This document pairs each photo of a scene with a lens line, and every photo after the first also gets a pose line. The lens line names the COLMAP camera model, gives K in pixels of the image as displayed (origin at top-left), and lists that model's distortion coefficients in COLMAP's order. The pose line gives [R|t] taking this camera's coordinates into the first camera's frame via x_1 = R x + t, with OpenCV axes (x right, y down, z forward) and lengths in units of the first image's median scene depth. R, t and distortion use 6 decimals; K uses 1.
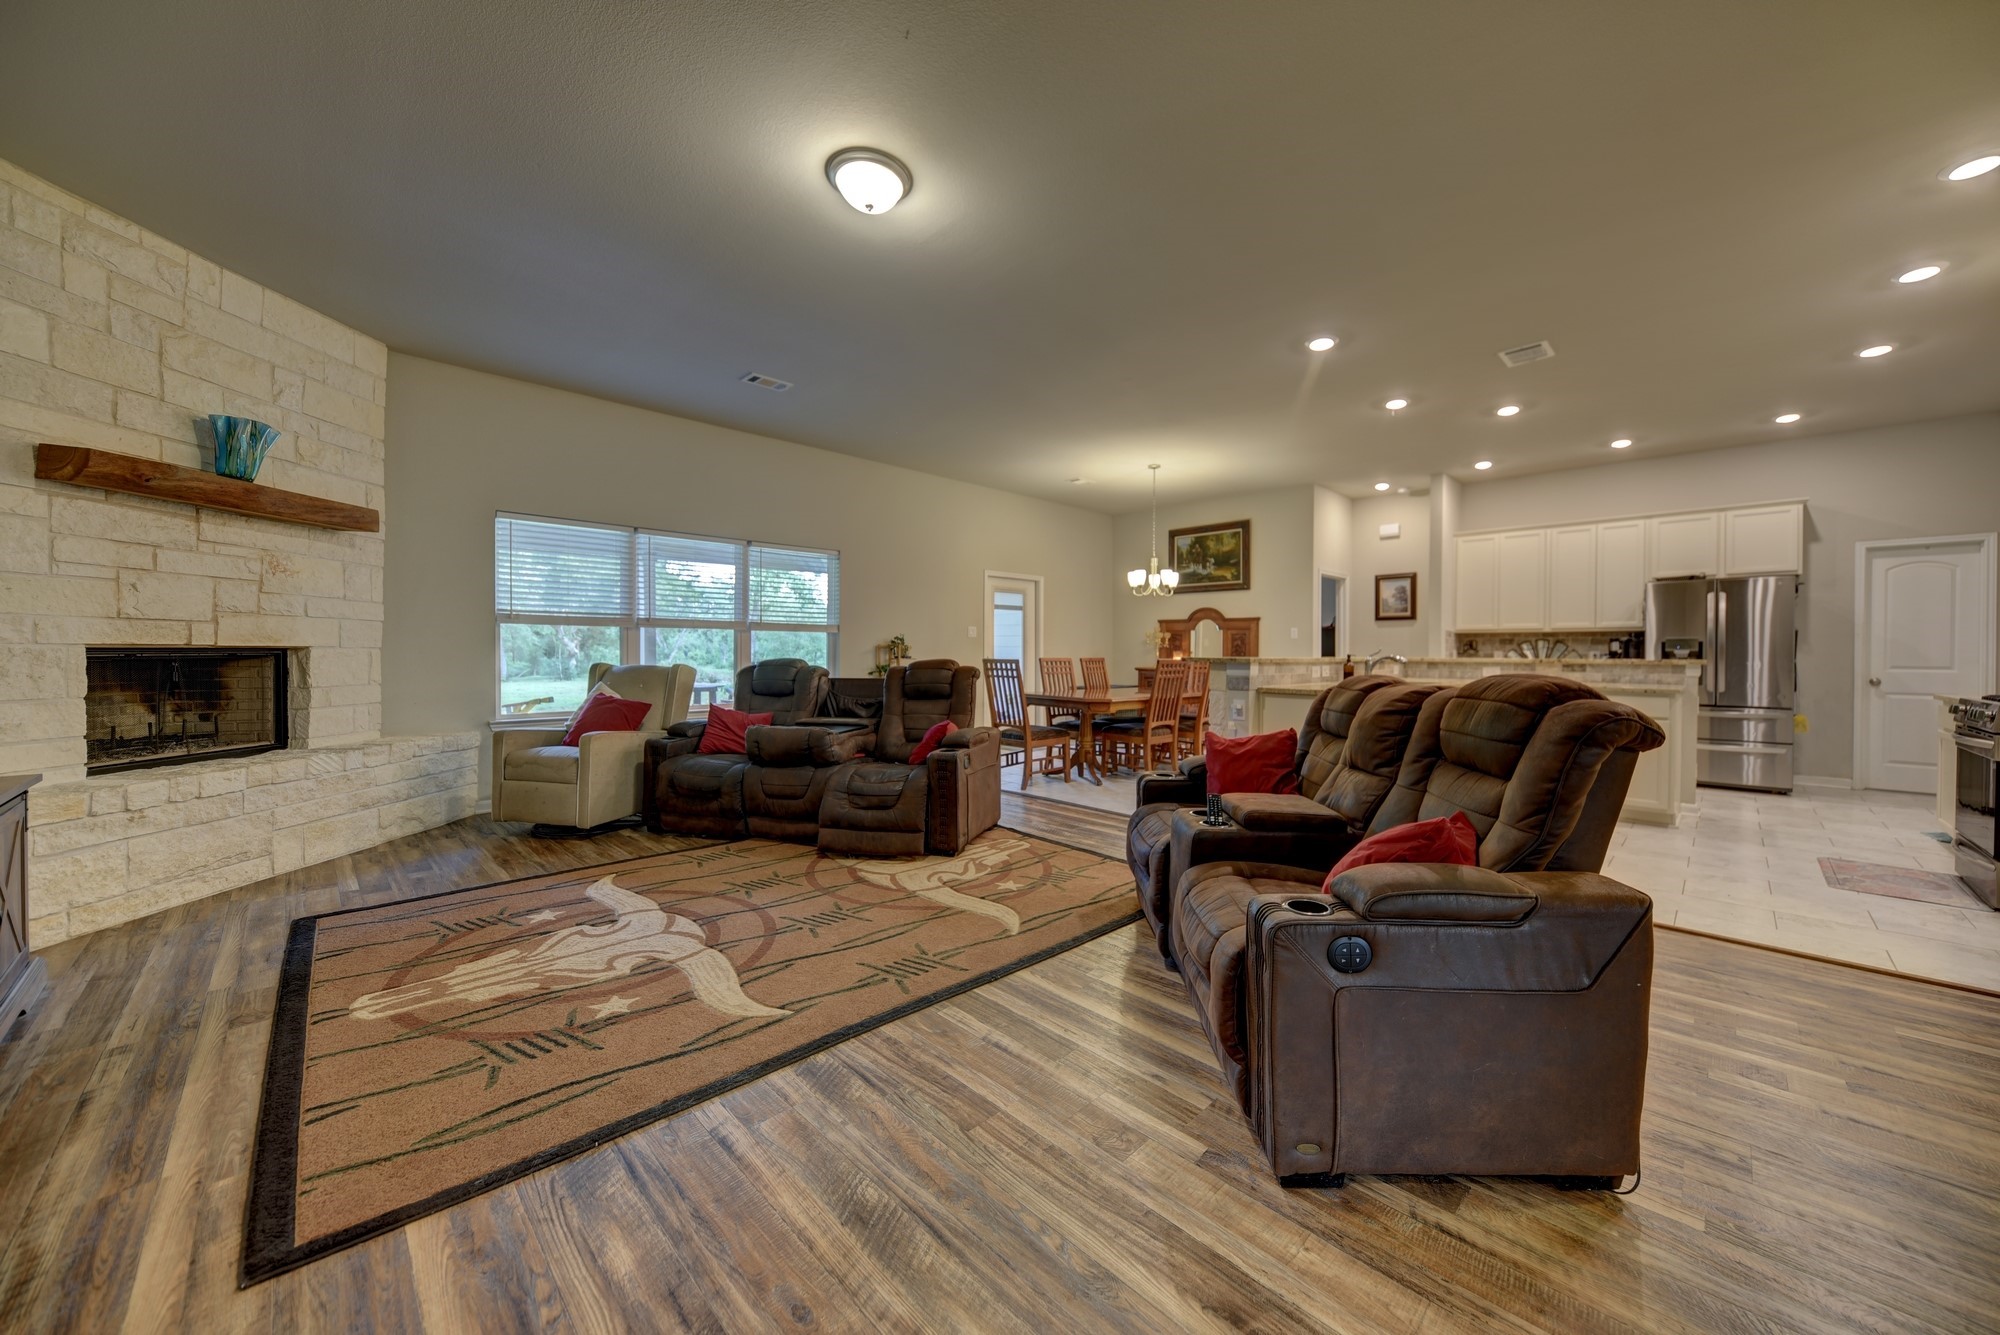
lens RADIAL K [[763.1, 0, 1006.5], [0, 763.1, 661.4], [0, 0, 1]] dist [-0.000401, -0.000029]
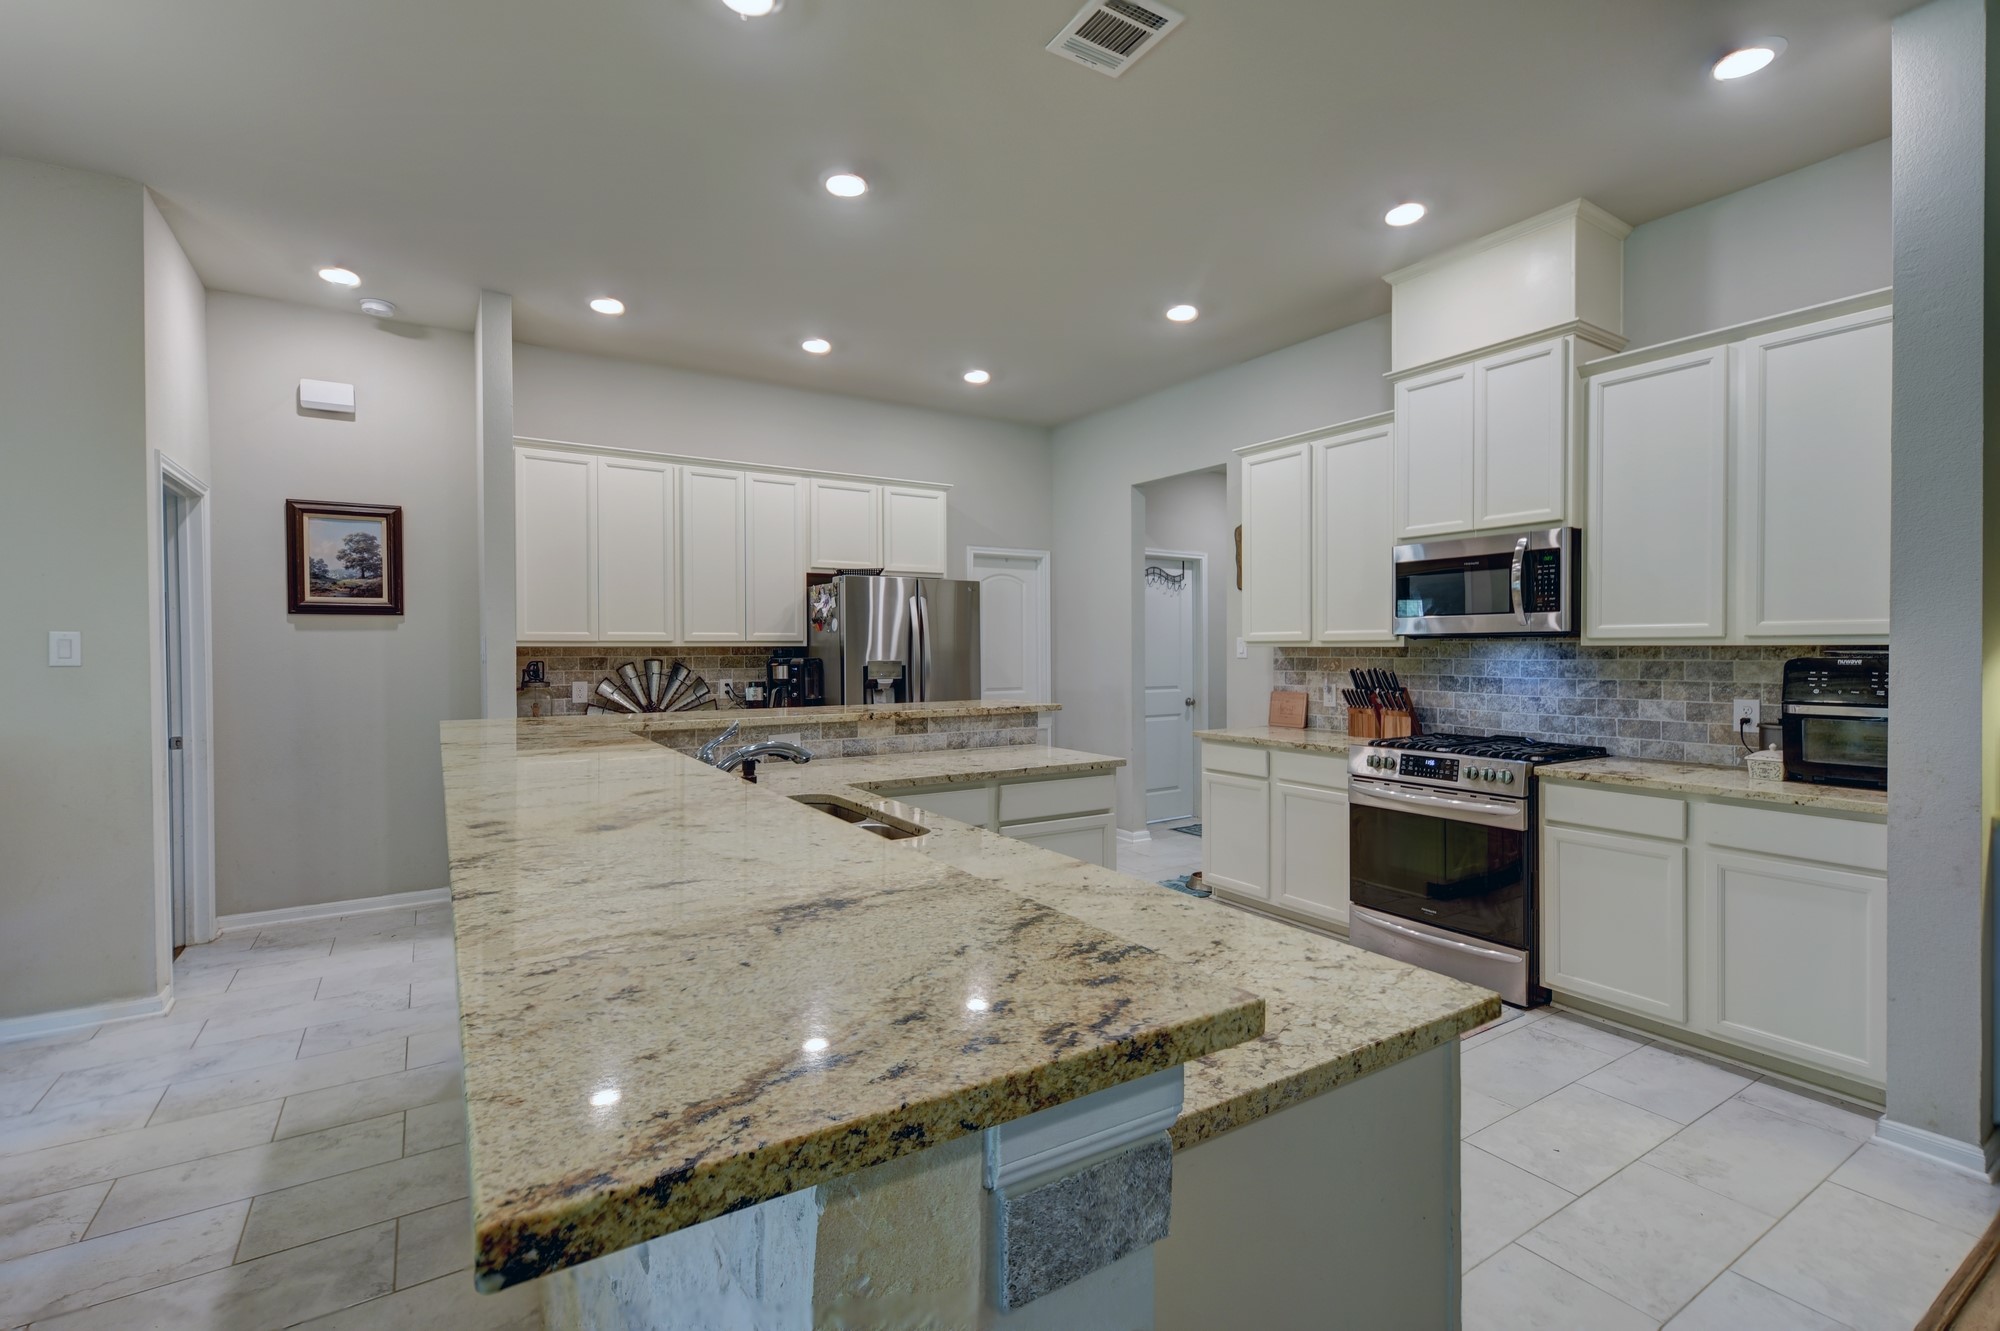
lens RADIAL K [[912.3, 0, 1005.9], [0, 912.3, 662.4], [0, 0, 1]] dist [0.004137, 0.000288]
pose [[0.177219, -0.026321, 0.983819, 0.097734], [0.011551, 0.999629, 0.024664, -0.044912], [-0.984104, 0.006993, 0.177458, 0.700118]]
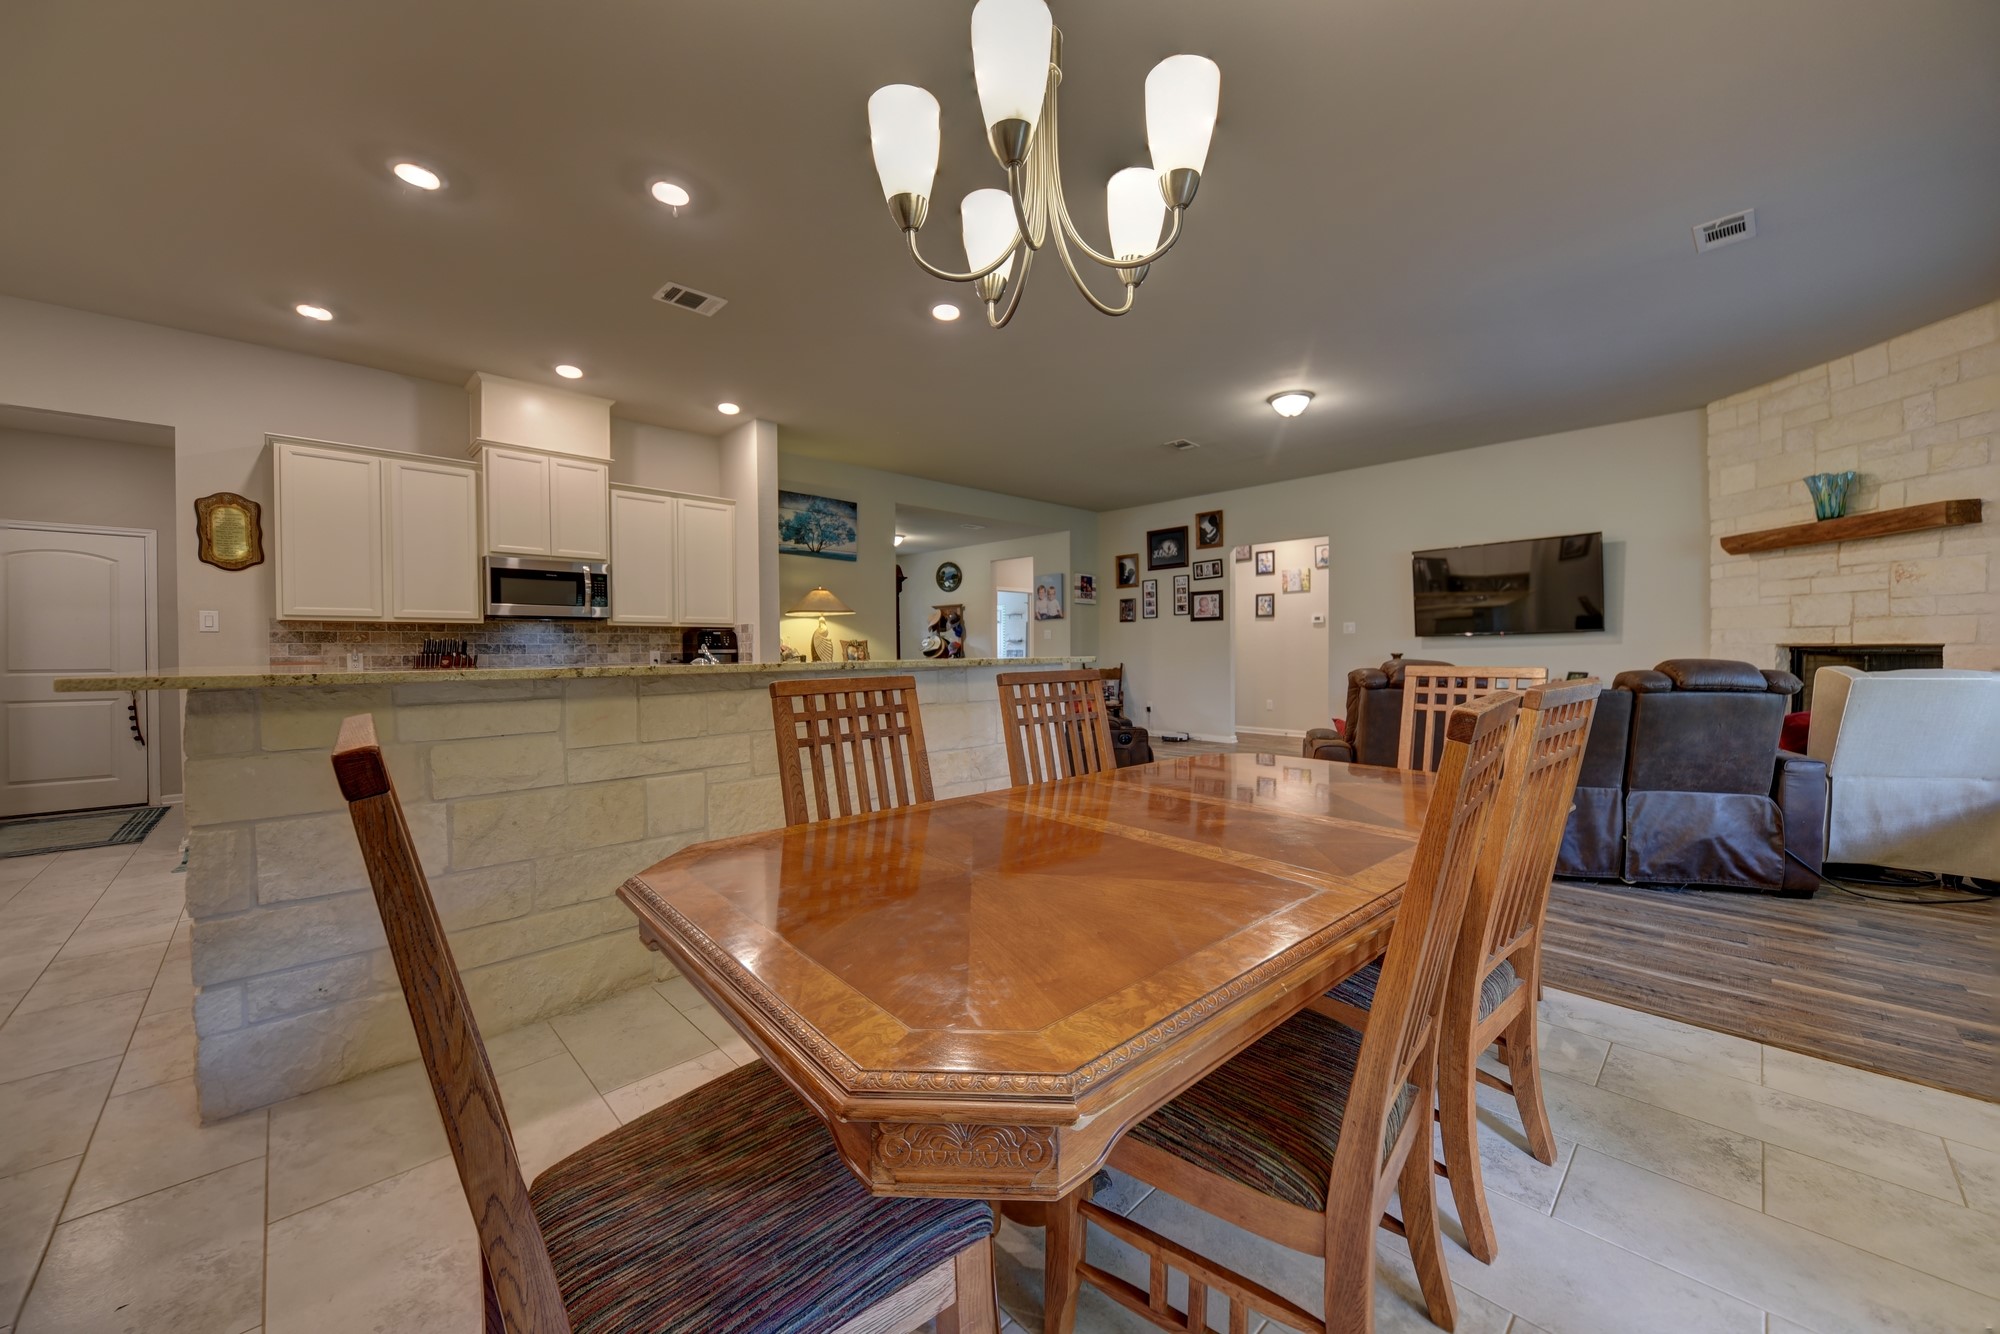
lens RADIAL K [[716.8, 0, 998.5], [0, 716.8, 660.7], [0, 0, 1]] dist [-0.000115, 0.000010]
pose [[-0.999950, -0.007431, 0.006736, 0.299675], [-0.007250, 0.999620, 0.026604, -0.010081], [-0.006931, 0.026553, -0.999623, 1.593718]]
